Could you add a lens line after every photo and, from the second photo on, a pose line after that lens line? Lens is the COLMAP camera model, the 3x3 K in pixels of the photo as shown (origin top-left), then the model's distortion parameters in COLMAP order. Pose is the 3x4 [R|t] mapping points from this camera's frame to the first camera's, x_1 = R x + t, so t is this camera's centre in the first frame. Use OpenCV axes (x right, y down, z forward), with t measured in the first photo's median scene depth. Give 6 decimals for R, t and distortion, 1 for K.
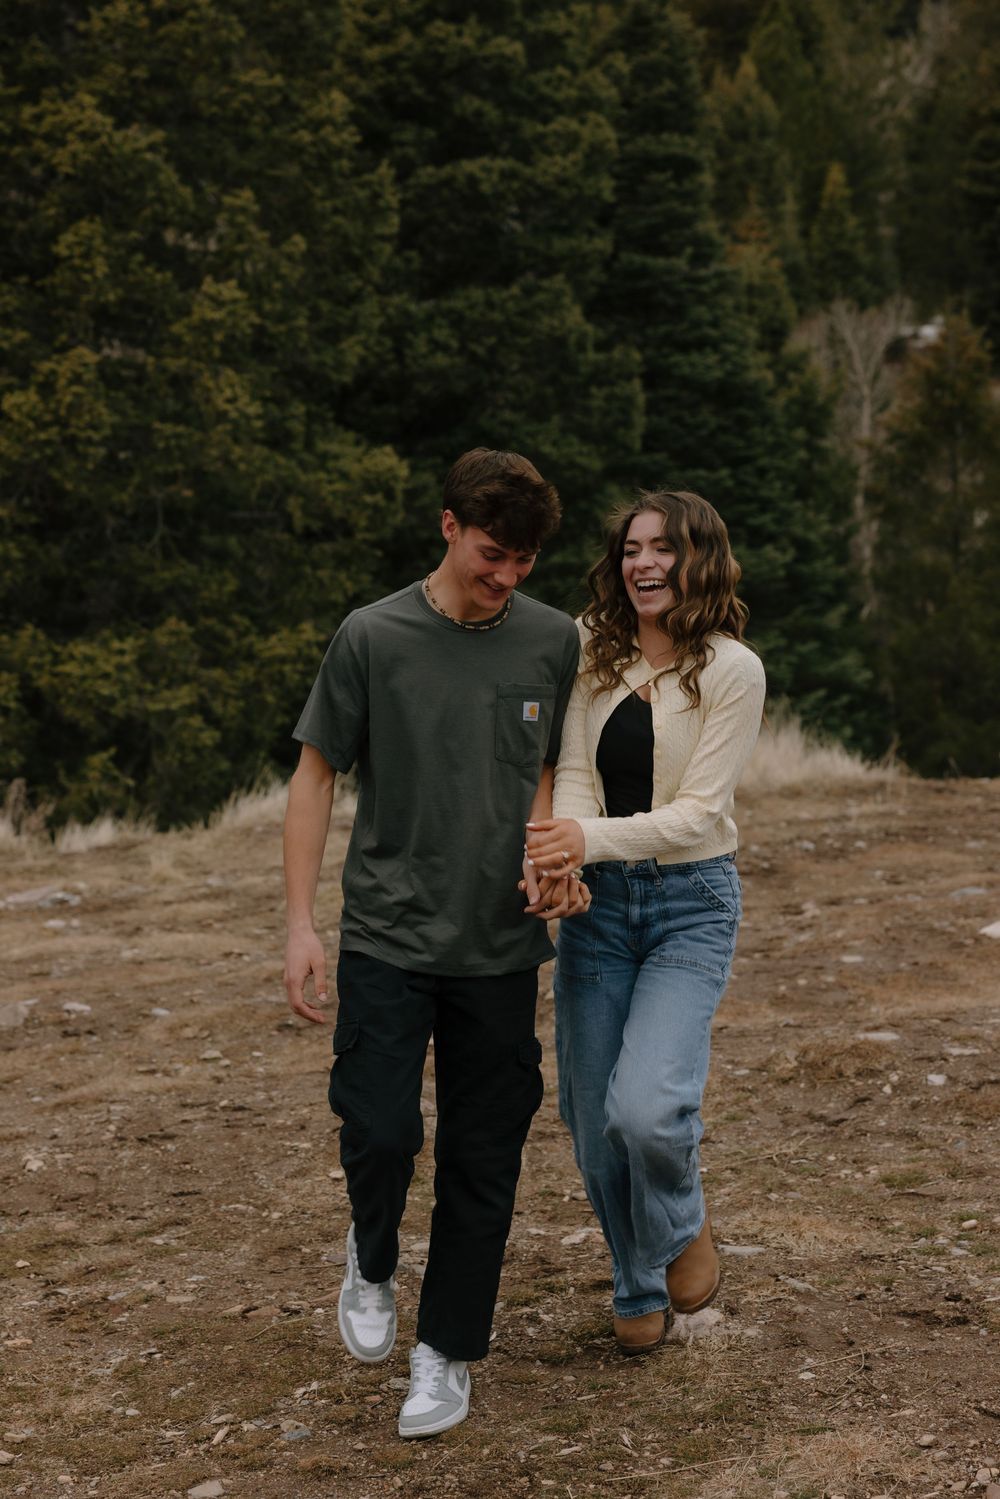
lens RADIAL K [[3047.1, 0, 378.3], [0, 3047.1, 661.7], [0, 0, 1]] dist [0.019973, 0.000000]
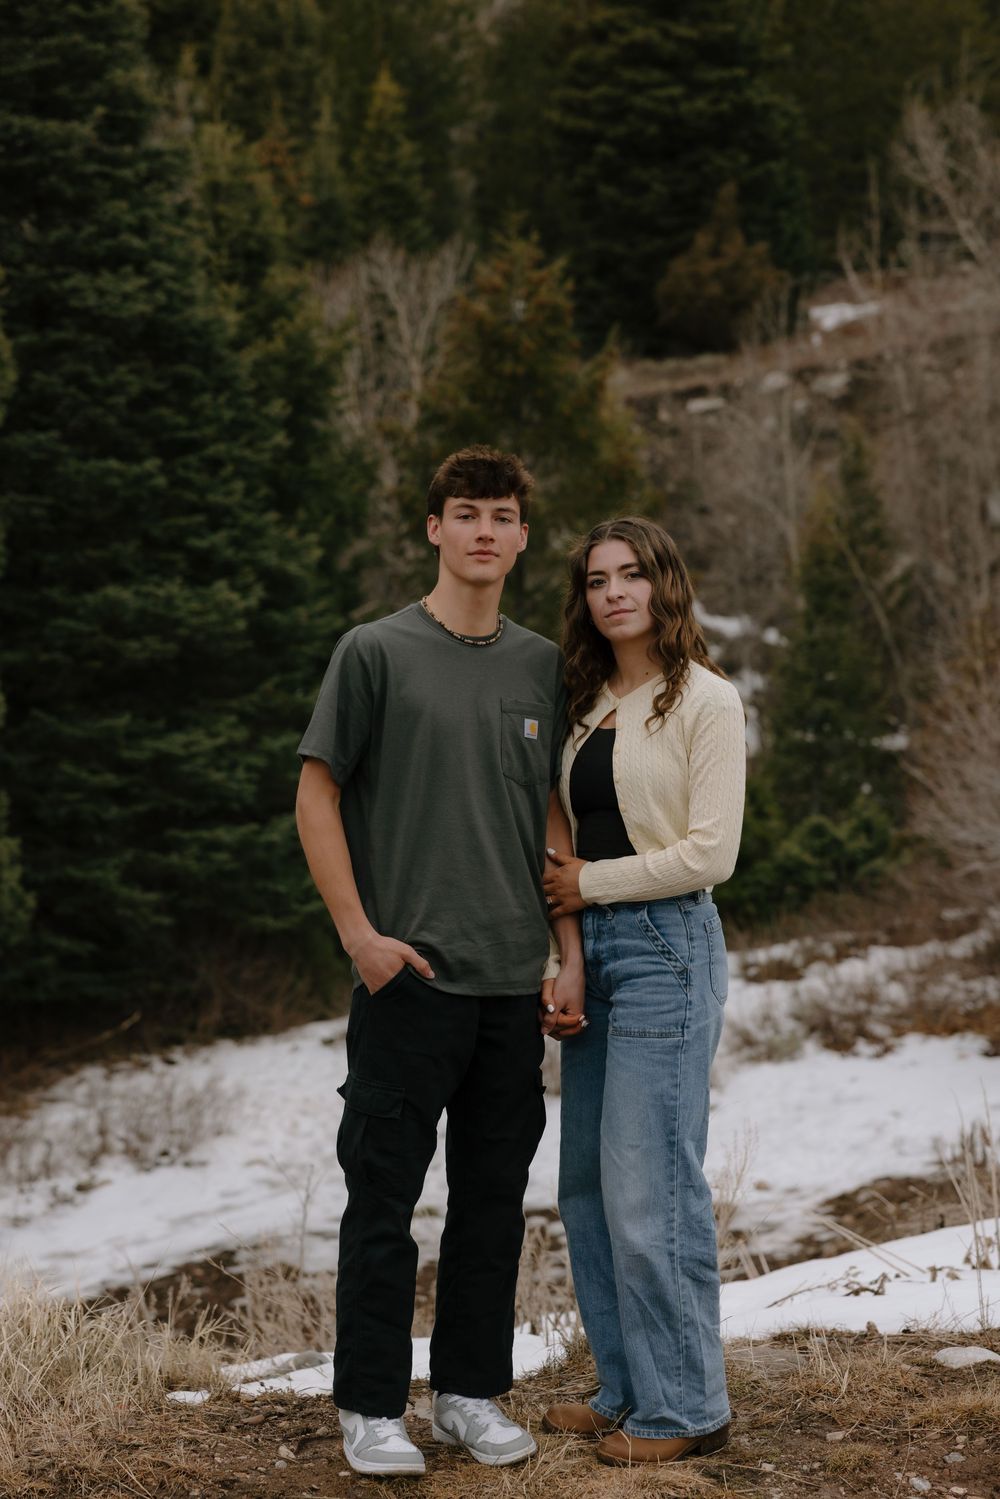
lens RADIAL K [[2916.1, 0, 516.3], [0, 2916.1, 640.5], [0, 0, 1]] dist [0.016462, 0.000000]
pose [[0.986145, 0.009795, 0.165599, 0.087710], [-0.008558, 0.999930, -0.008181, -0.021323], [-0.165667, 0.006651, 0.986159, 0.390161]]
